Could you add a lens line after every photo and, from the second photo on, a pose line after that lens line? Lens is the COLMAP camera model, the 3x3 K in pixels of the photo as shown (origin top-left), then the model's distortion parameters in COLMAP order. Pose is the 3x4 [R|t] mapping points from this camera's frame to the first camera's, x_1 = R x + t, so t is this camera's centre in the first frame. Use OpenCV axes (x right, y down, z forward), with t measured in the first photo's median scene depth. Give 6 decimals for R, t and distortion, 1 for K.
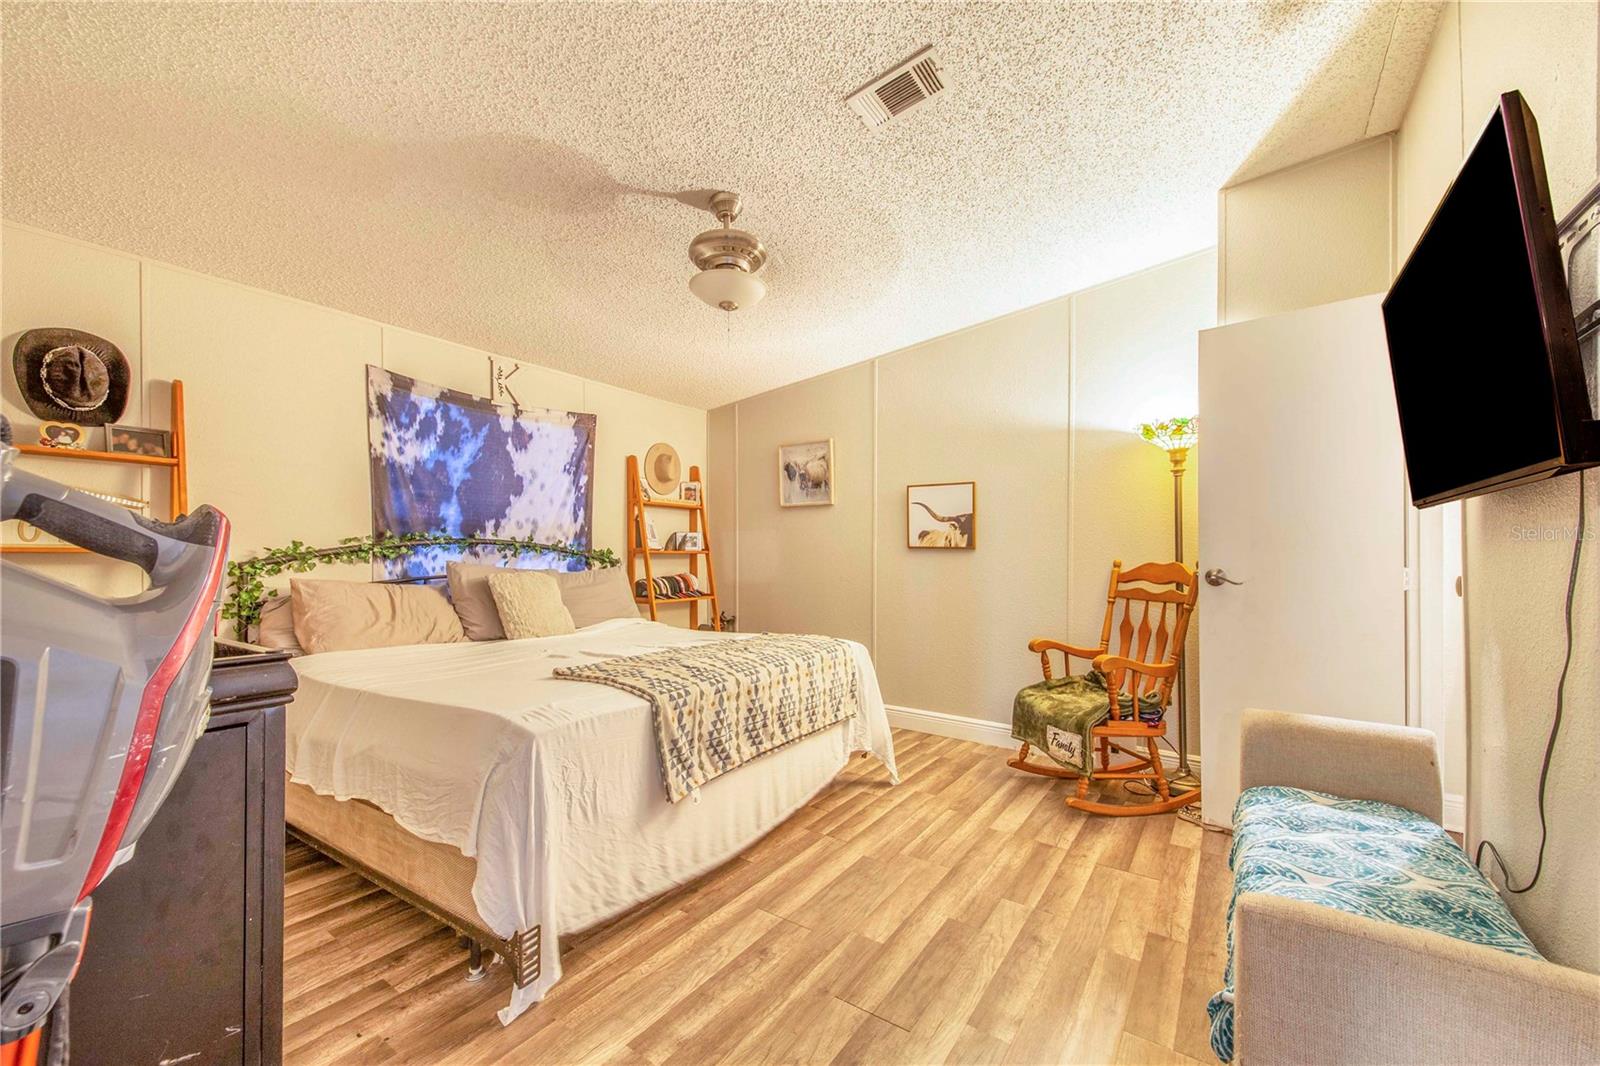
lens RADIAL K [[640.9, 0, 799.9], [0, 640.9, 549.8], [0, 0, 1]] dist [0.010410, -0.003111]
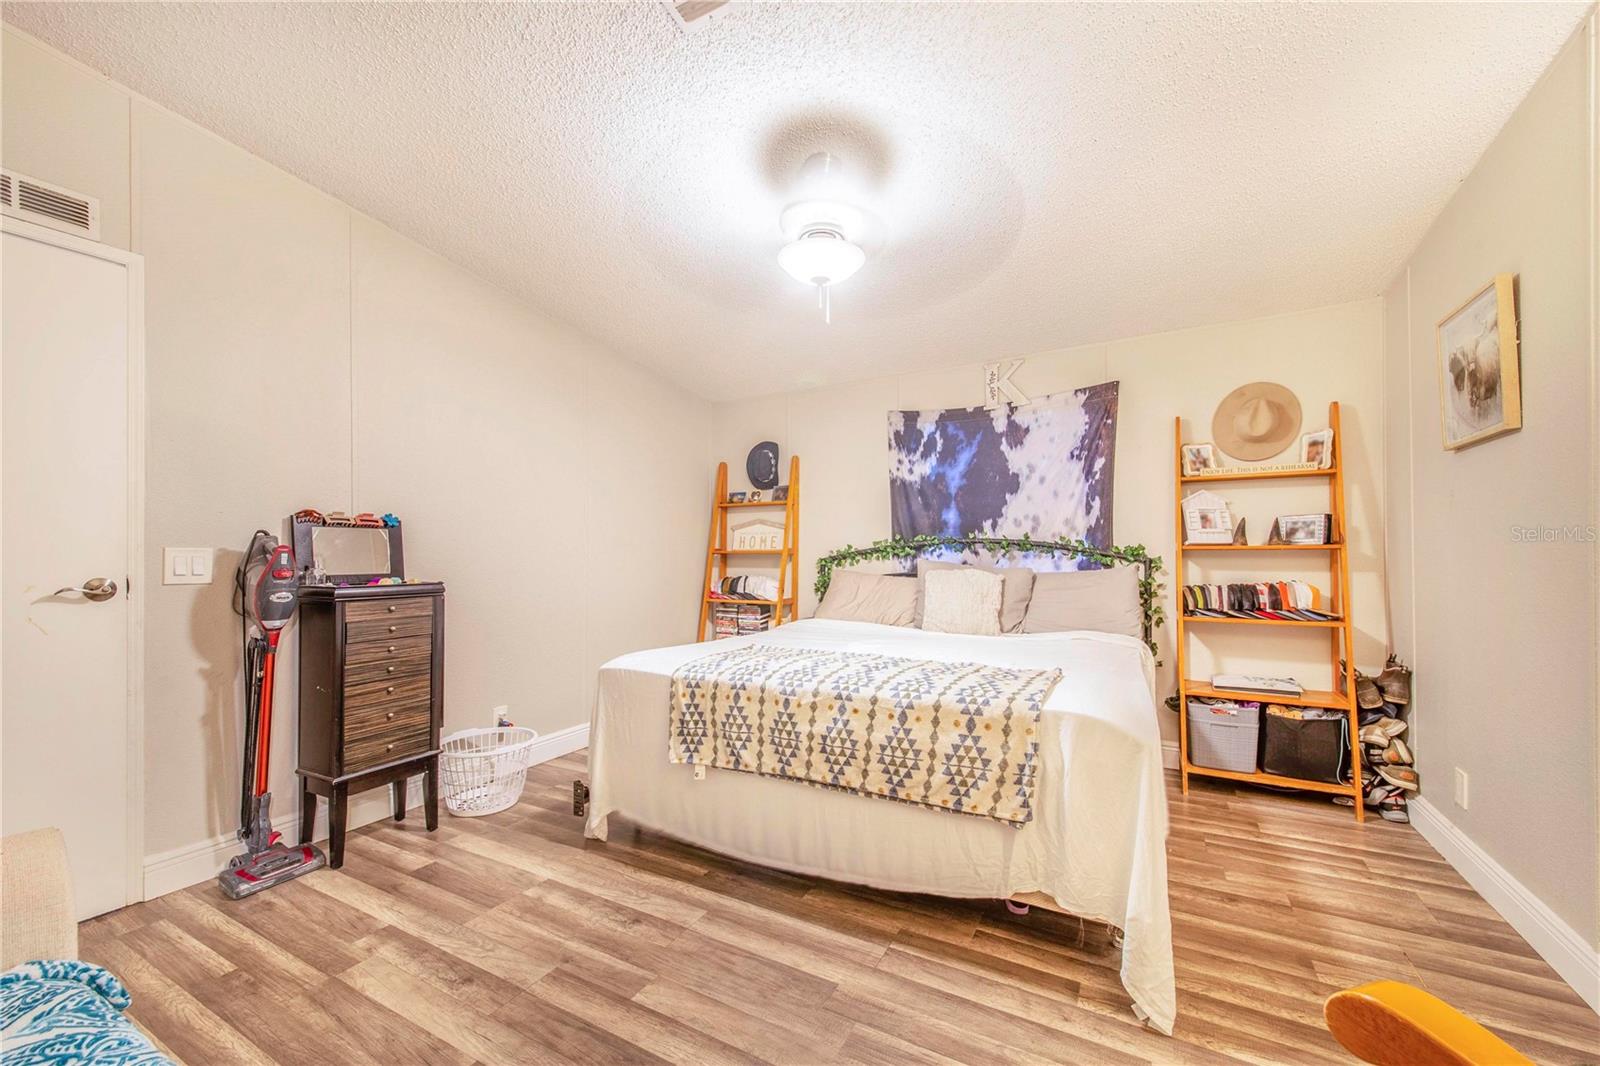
lens RADIAL K [[640.9, 0, 796.0], [0, 640.9, 537.0], [0, 0, 1]] dist [0.010410, -0.003111]
pose [[0.071105, -0.029577, -0.997030, 0.564967], [0.015422, 0.999473, -0.028550, 0.006754], [0.997350, -0.013346, 0.071524, 0.637658]]
